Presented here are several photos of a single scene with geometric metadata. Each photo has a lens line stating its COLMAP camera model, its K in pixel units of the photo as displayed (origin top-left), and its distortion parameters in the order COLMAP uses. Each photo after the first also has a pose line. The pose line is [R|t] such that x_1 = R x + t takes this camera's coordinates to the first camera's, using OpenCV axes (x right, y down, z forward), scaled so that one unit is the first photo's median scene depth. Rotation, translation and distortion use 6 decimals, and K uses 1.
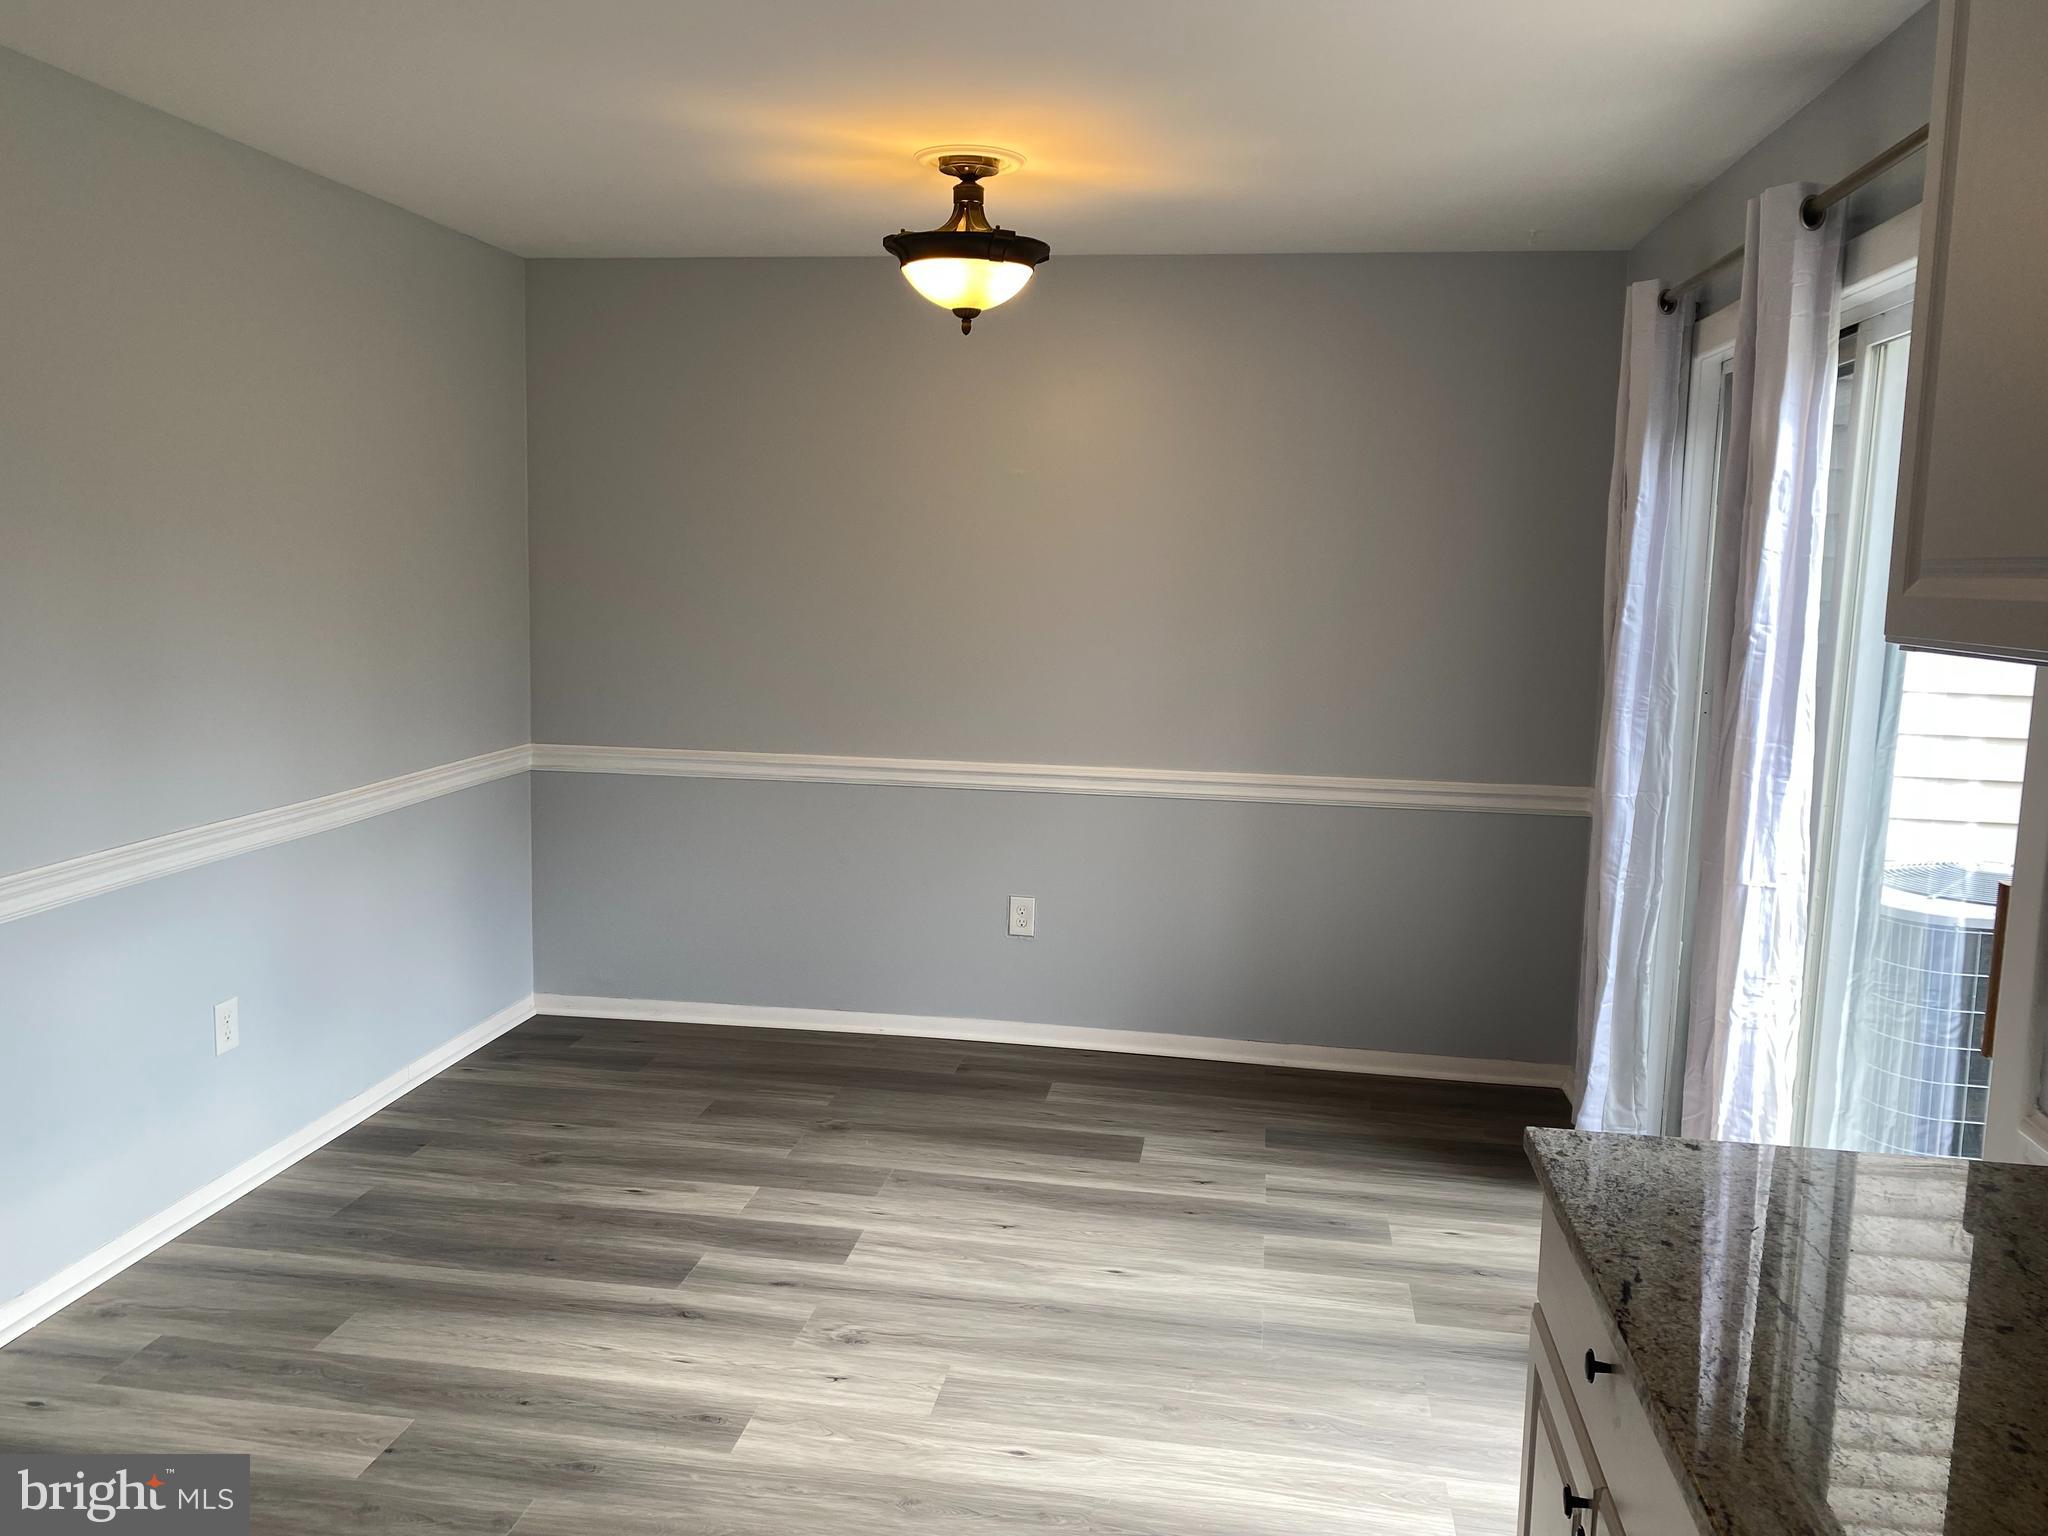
lens RADIAL K [[1558.4, 0, 1007.3], [0, 1558.4, 757.4], [0, 0, 1]] dist [0.062946, -0.063542]
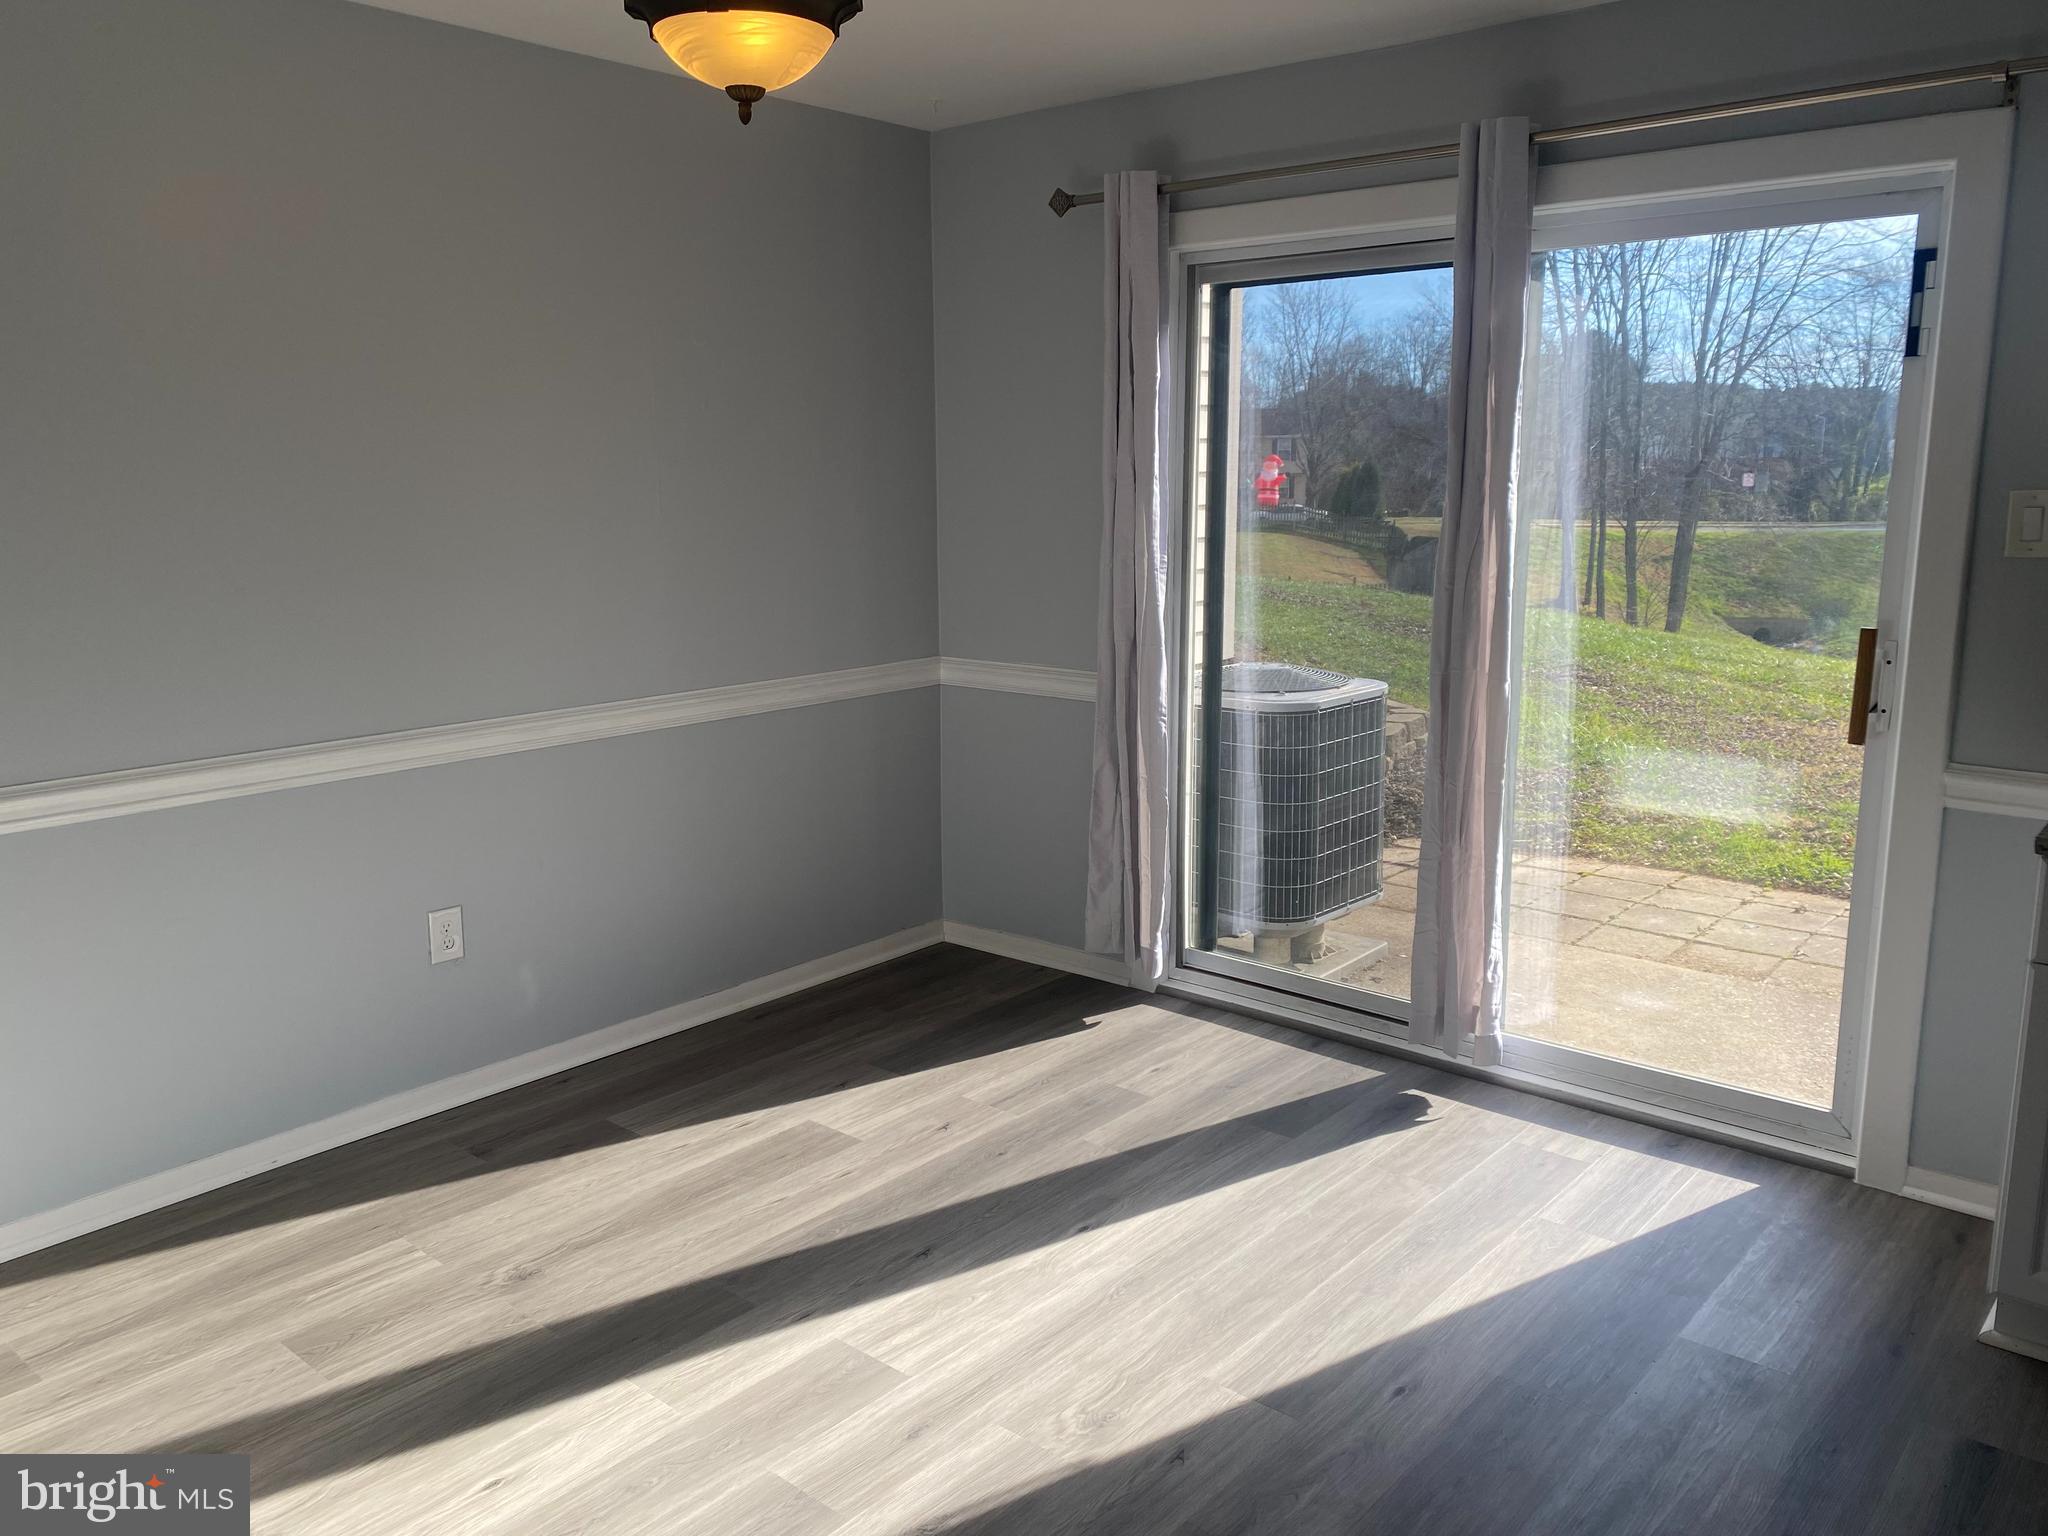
lens RADIAL K [[1558.4, 0, 1013.7], [0, 1558.4, 767.4], [0, 0, 1]] dist [0.062946, -0.063542]
pose [[0.520765, -0.188038, 0.832734, -0.622300], [0.126744, 0.981660, 0.142405, -0.065183], [-0.844239, 0.031385, 0.535047, 0.510871]]
